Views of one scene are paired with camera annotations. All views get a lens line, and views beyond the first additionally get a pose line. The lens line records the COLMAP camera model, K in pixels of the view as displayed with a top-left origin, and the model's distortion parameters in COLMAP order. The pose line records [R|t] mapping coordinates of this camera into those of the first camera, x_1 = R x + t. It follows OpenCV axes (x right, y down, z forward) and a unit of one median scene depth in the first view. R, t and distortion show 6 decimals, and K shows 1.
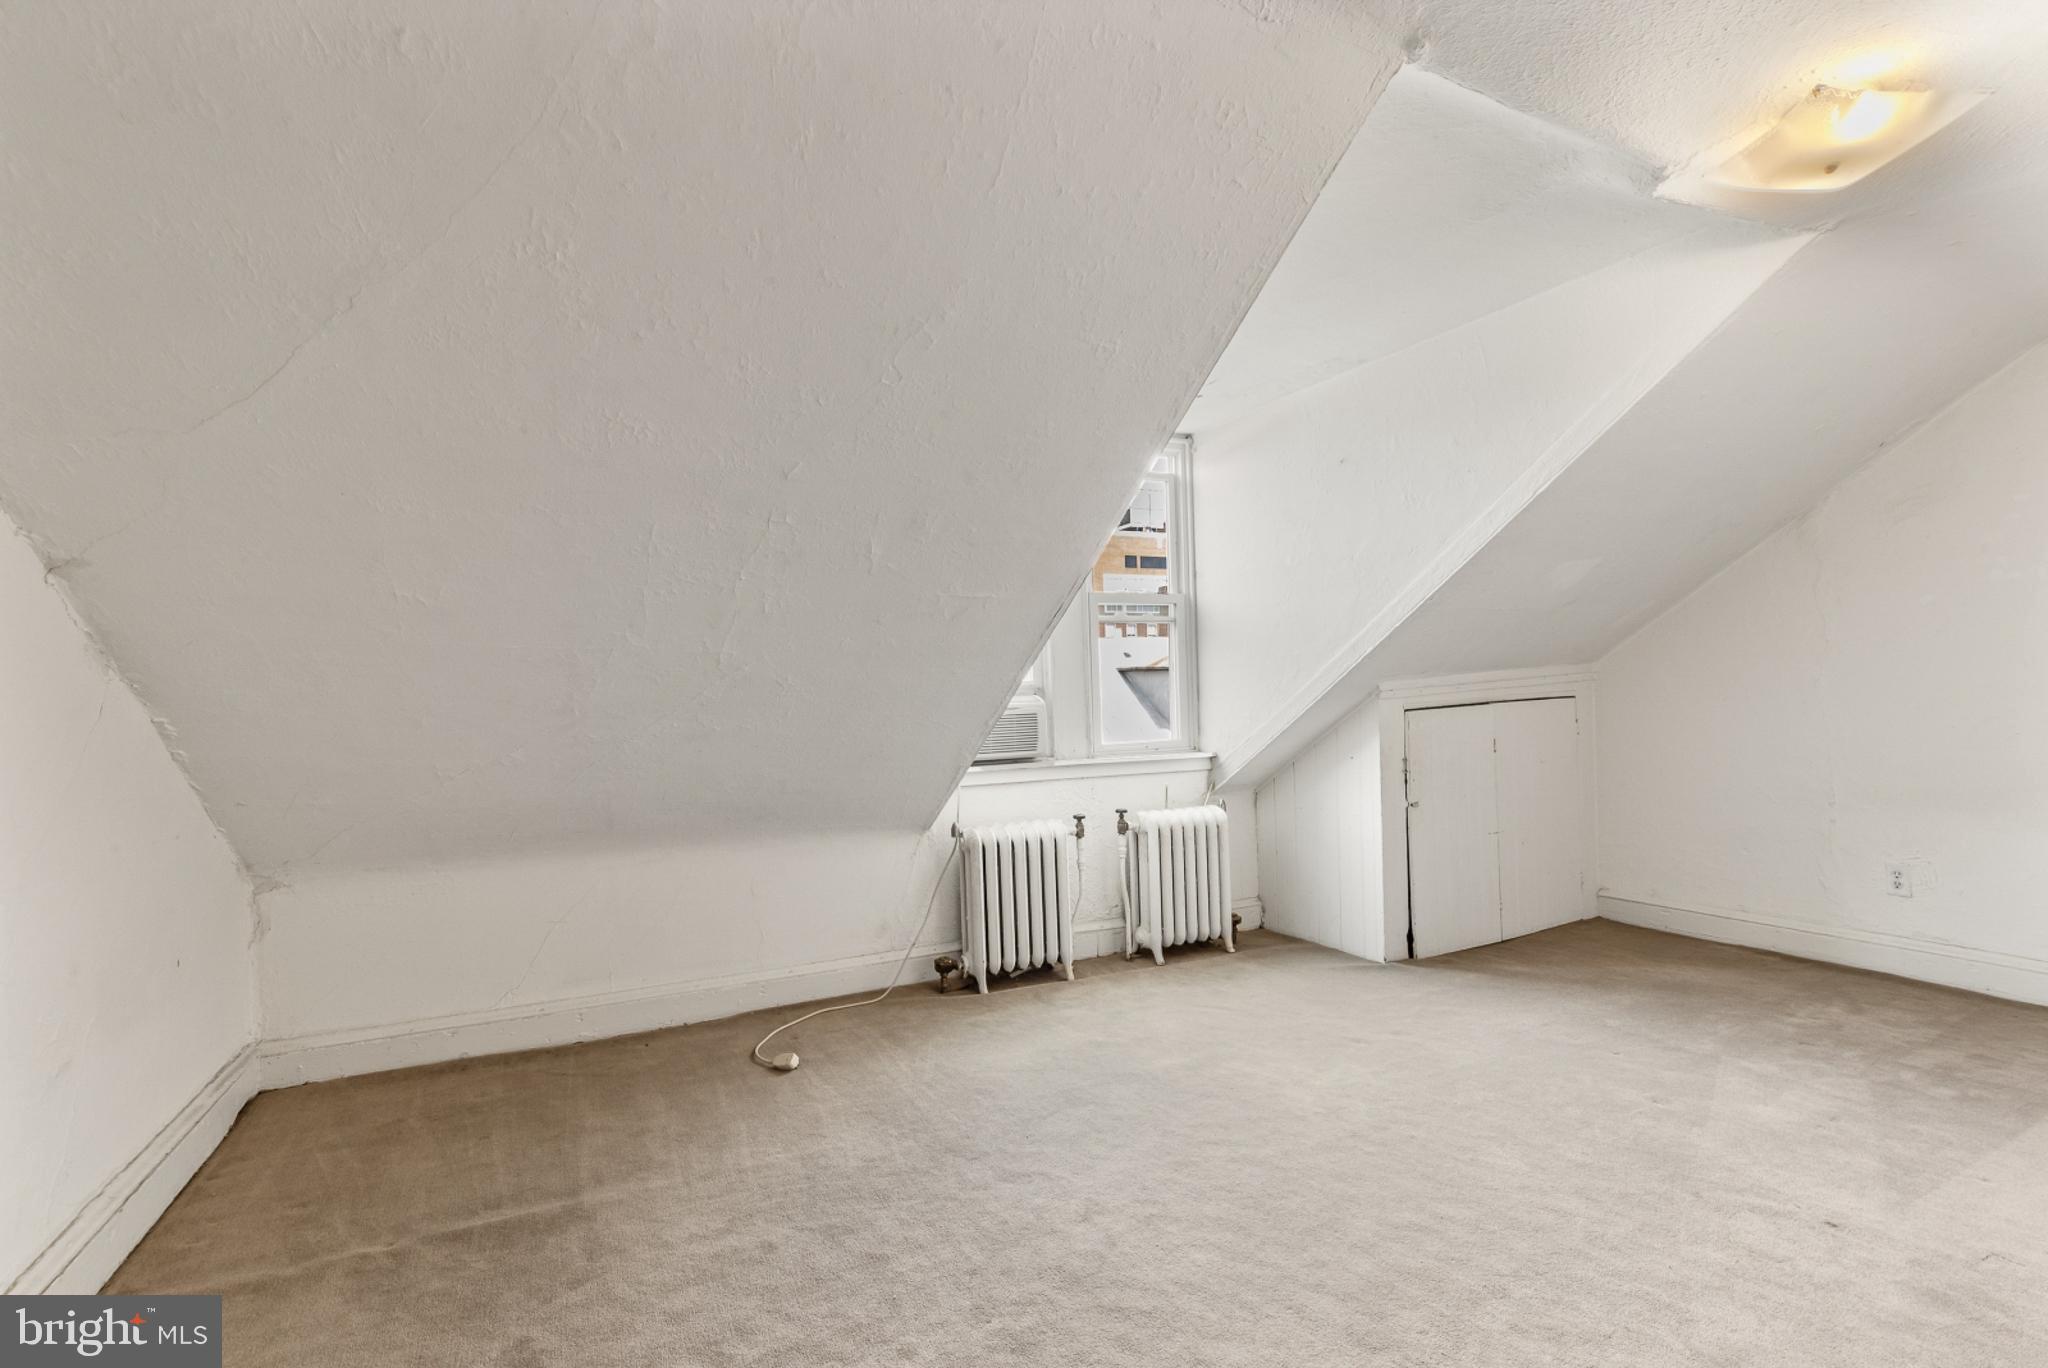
lens RADIAL K [[948.7, 0, 1024.0], [0, 948.7, 684.0], [0, 0, 1]] dist [0.012715, -0.001310]
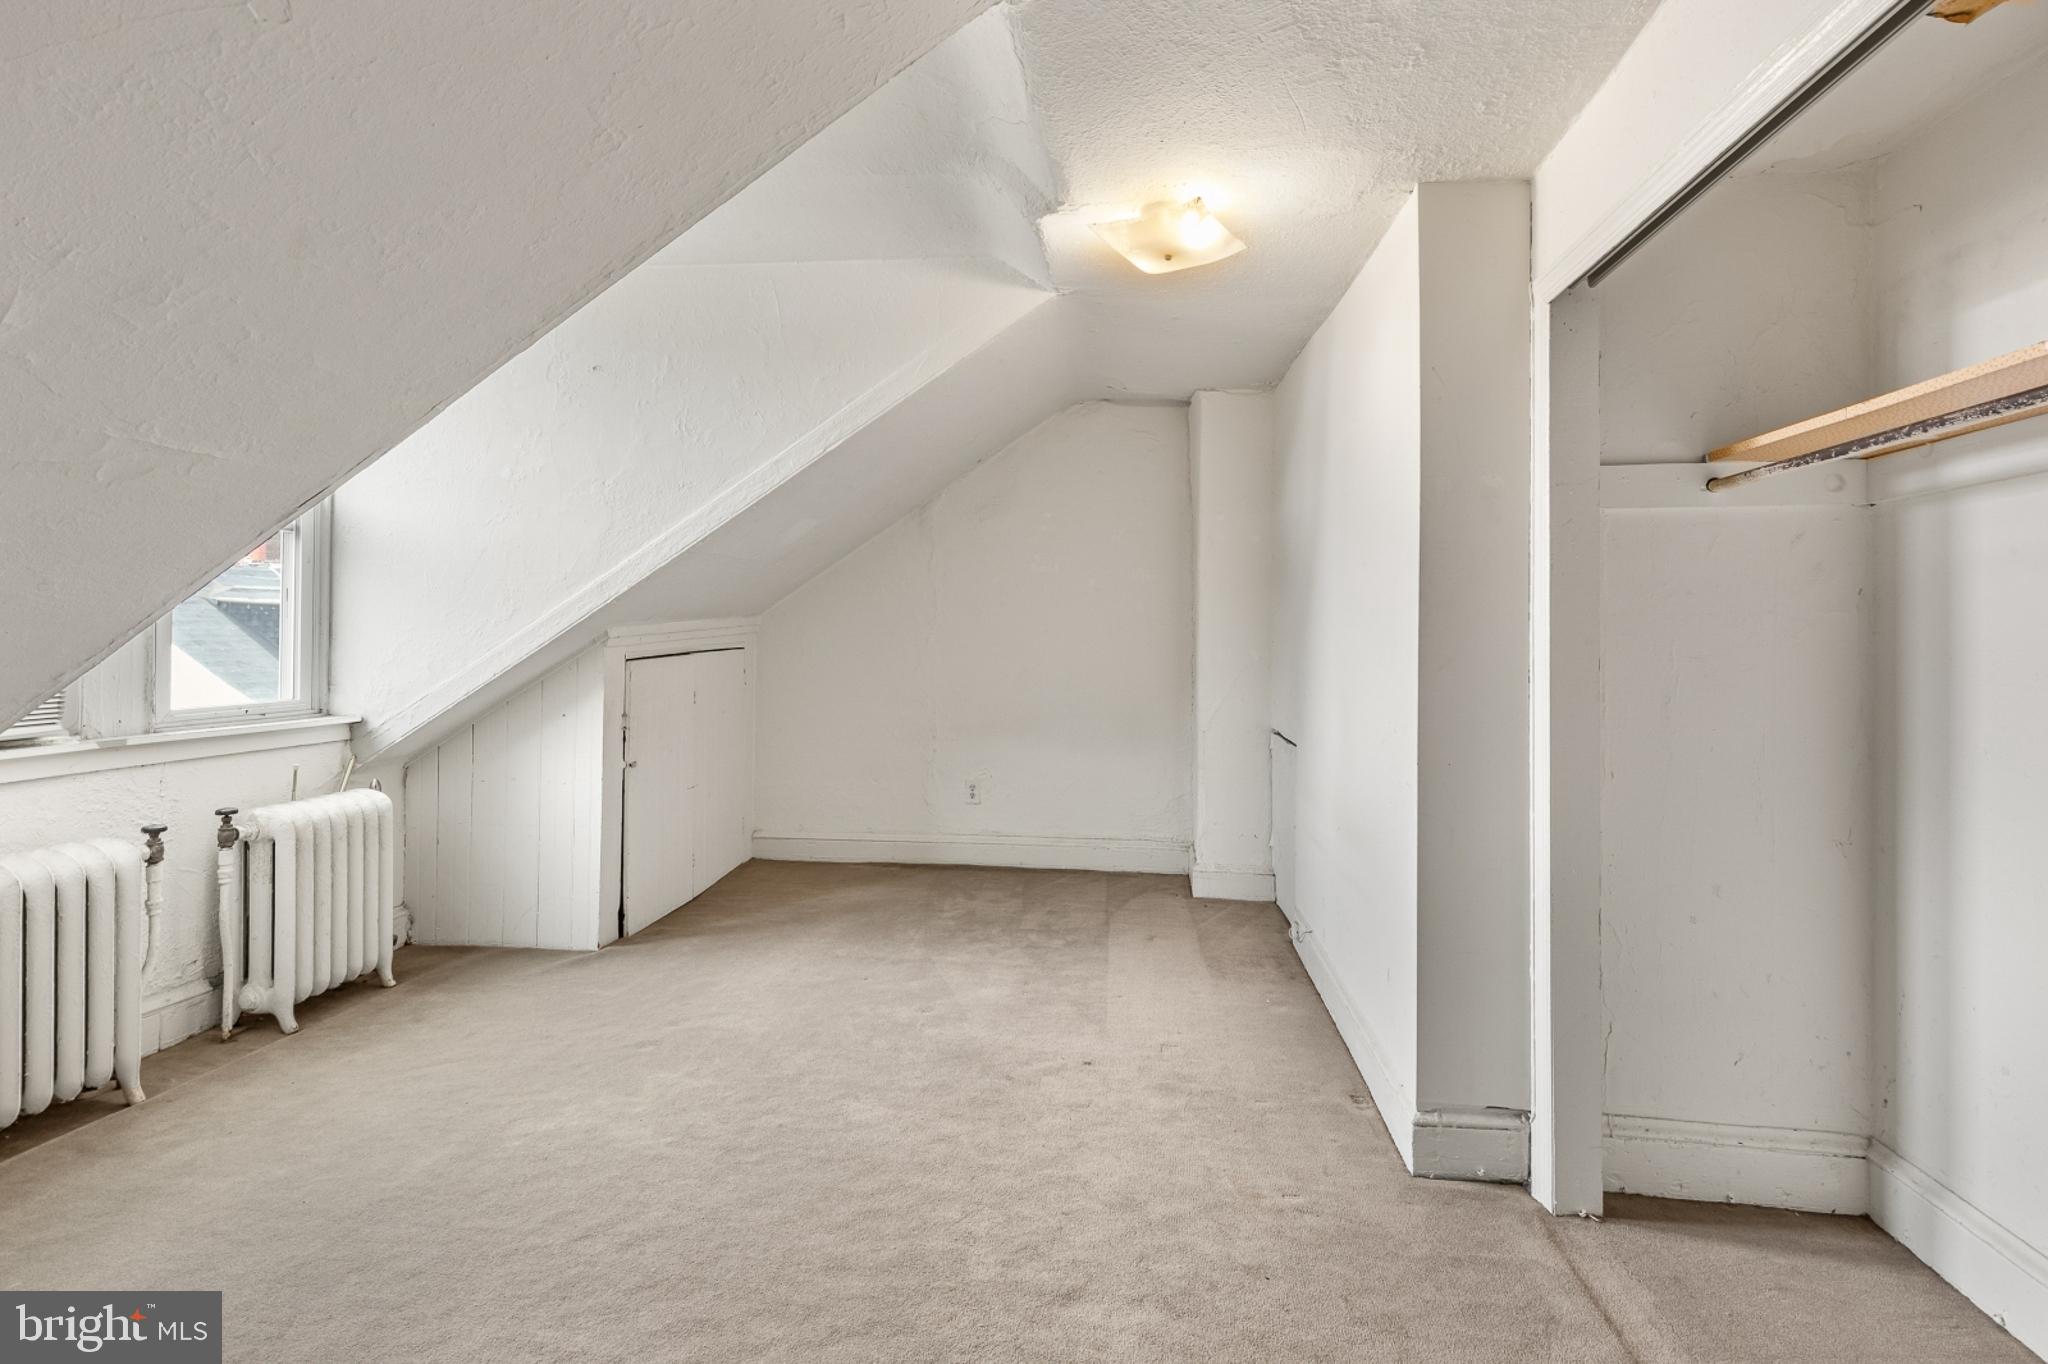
lens RADIAL K [[989.5, 0, 1009.7], [0, 989.5, 622.7], [0, 0, 1]] dist [0.013716, -0.001702]
pose [[0.555977, 0.039240, 0.830271, -0.178295], [-0.031480, 0.999162, -0.026142, 0.005576], [-0.830601, -0.011603, 0.556747, 0.182395]]
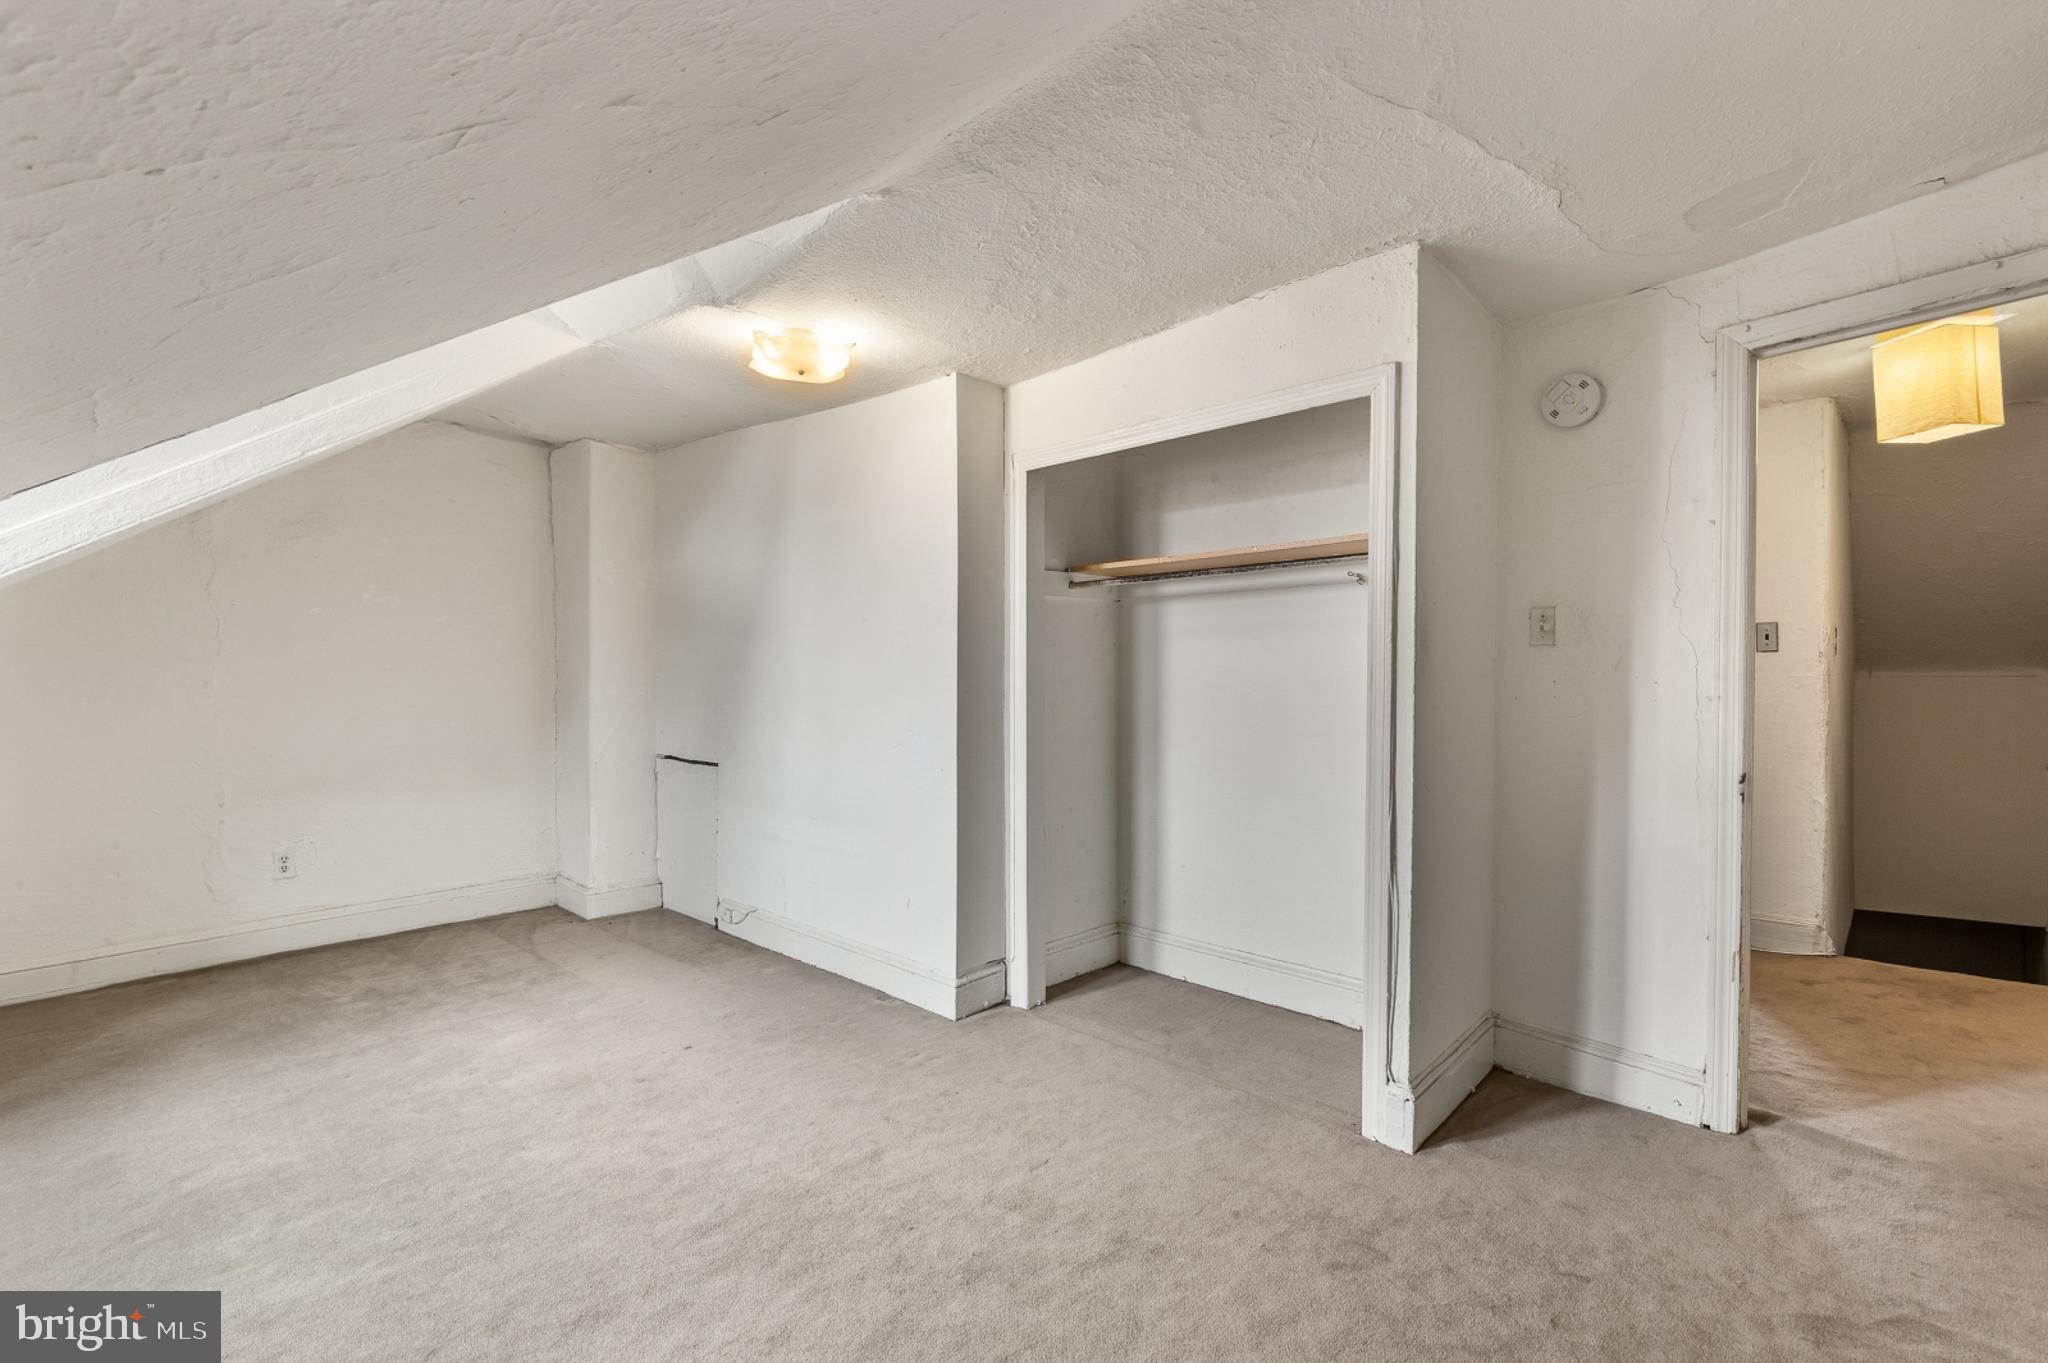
lens RADIAL K [[948.7, 0, 1024.0], [0, 948.7, 681.5], [0, 0, 1]] dist [0.012715, -0.001310]
pose [[-0.352066, 0.014476, 0.935863, -0.369280], [0.002904, 0.999892, -0.014374, 0.012155], [-0.935971, -0.002343, -0.352070, 0.533094]]
